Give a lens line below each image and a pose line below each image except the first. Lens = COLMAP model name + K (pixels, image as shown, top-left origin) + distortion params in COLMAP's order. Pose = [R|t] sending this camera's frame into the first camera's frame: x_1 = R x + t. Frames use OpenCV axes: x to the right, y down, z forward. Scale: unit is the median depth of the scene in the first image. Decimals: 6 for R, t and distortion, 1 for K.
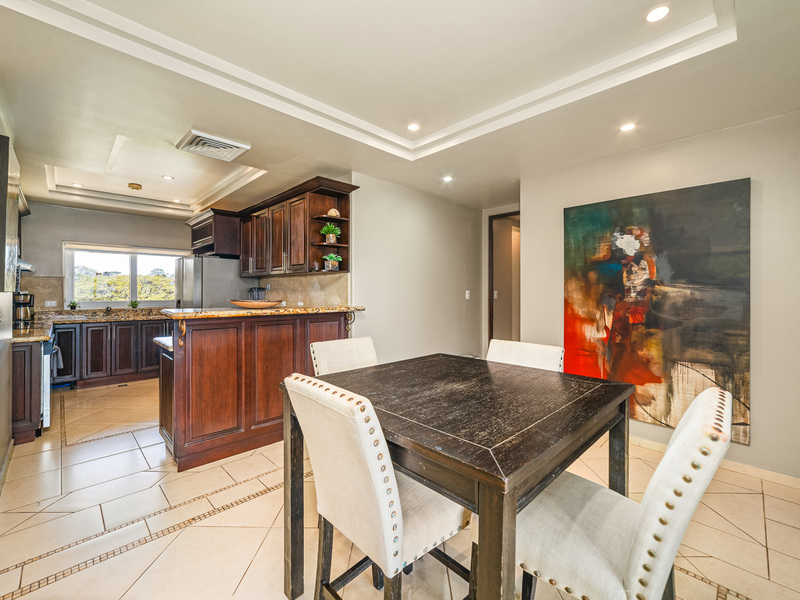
lens RADIAL K [[348.6, 0, 401.5], [0, 348.6, 292.8], [0, 0, 1]] dist [-0.004511, 0.001390]
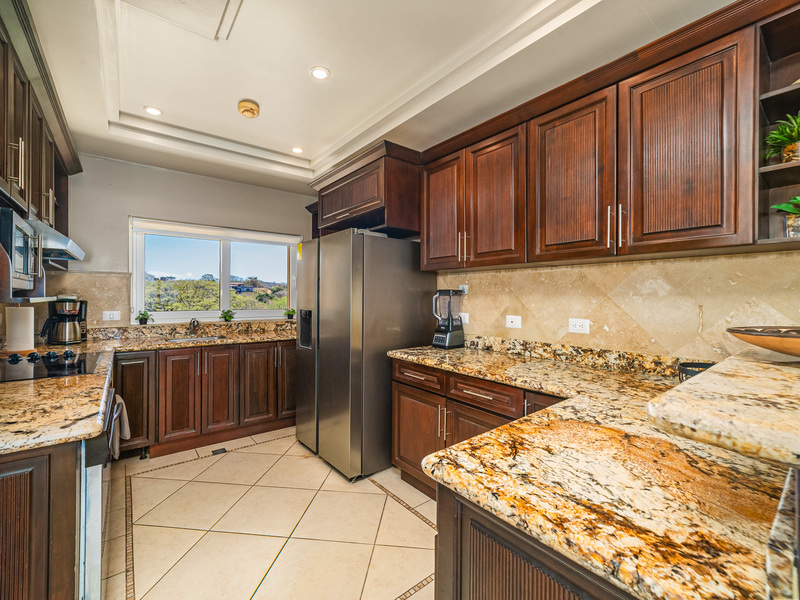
lens RADIAL K [[348.6, 0, 398.8], [0, 348.6, 300.0], [0, 0, 1]] dist [-0.004511, 0.001390]
pose [[0.994171, 0.006462, -0.107617, -0.419087], [-0.005886, 0.999967, 0.005663, -0.003364], [0.107650, -0.004997, 0.994176, 0.424890]]
